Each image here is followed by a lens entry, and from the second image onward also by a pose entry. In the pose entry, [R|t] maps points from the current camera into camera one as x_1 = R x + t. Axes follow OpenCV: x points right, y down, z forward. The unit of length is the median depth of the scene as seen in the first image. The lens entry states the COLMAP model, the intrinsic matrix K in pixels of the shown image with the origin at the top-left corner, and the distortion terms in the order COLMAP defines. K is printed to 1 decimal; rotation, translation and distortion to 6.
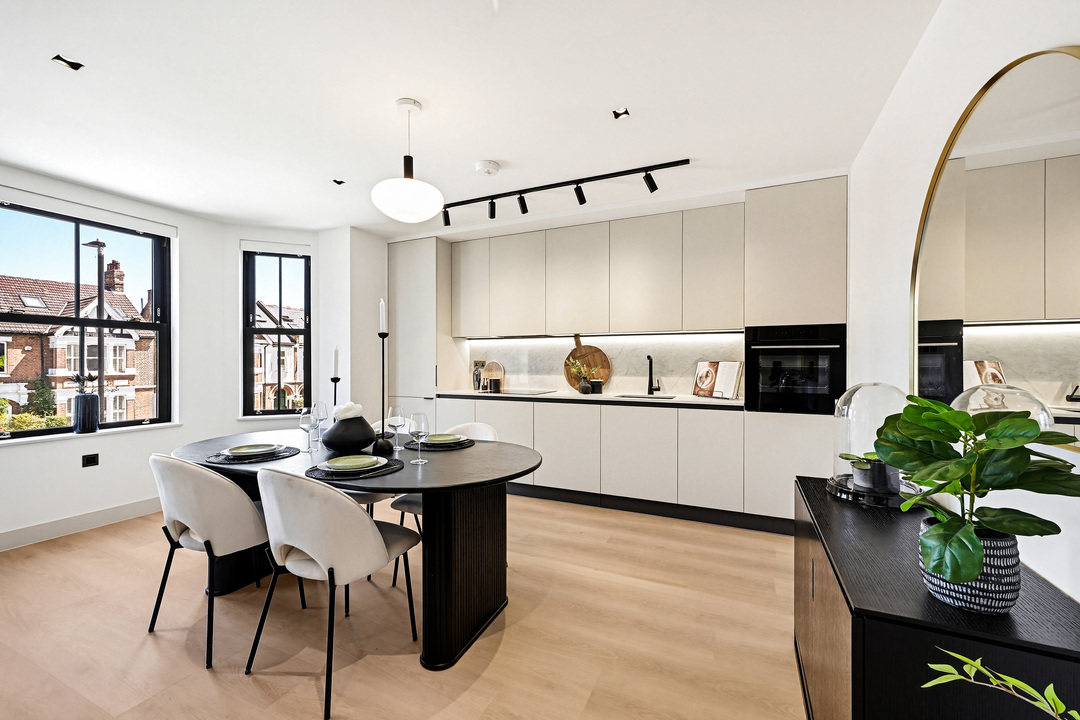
lens RADIAL K [[438.1, 0, 540.0], [0, 438.1, 360.0], [0, 0, 1]] dist [0.001250, 0.000105]
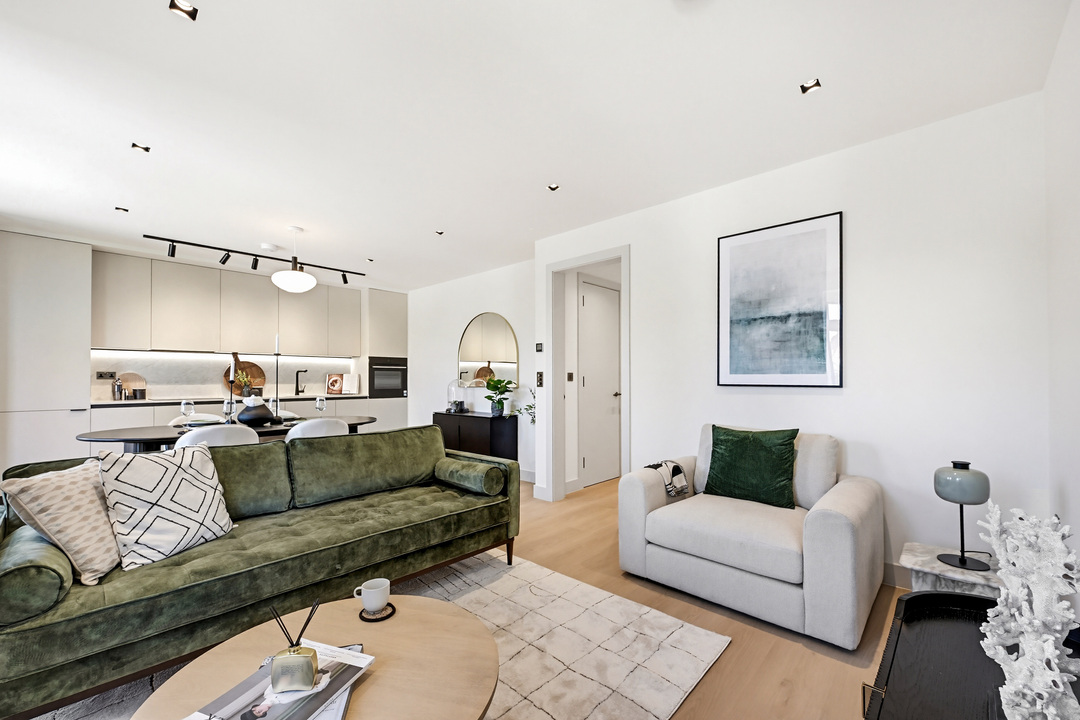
lens RADIAL K [[433.4, 0, 548.4], [0, 433.4, 378.9], [0, 0, 1]] dist [0.001114, -0.000004]
pose [[0.294556, -0.000553, 0.955634, -0.933958], [-0.003756, 0.999991, 0.001736, 0.015396], [-0.955627, -0.004101, 0.294552, -0.285449]]
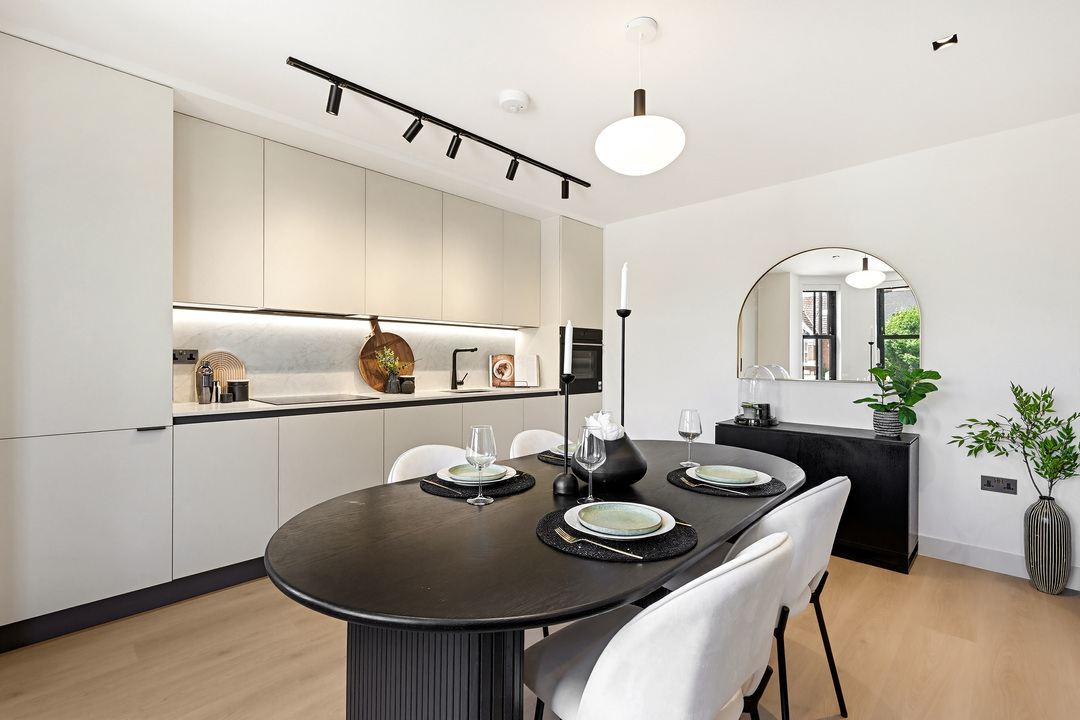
lens RADIAL K [[472.8, 0, 540.0], [0, 472.8, 360.0], [0, 0, 1]] dist [0.000131, 0.000263]
pose [[0.334684, -0.000166, 0.942330, -0.638133], [-0.009264, 0.999951, 0.003466, 0.010689], [-0.942285, -0.009889, 0.334666, 0.486739]]
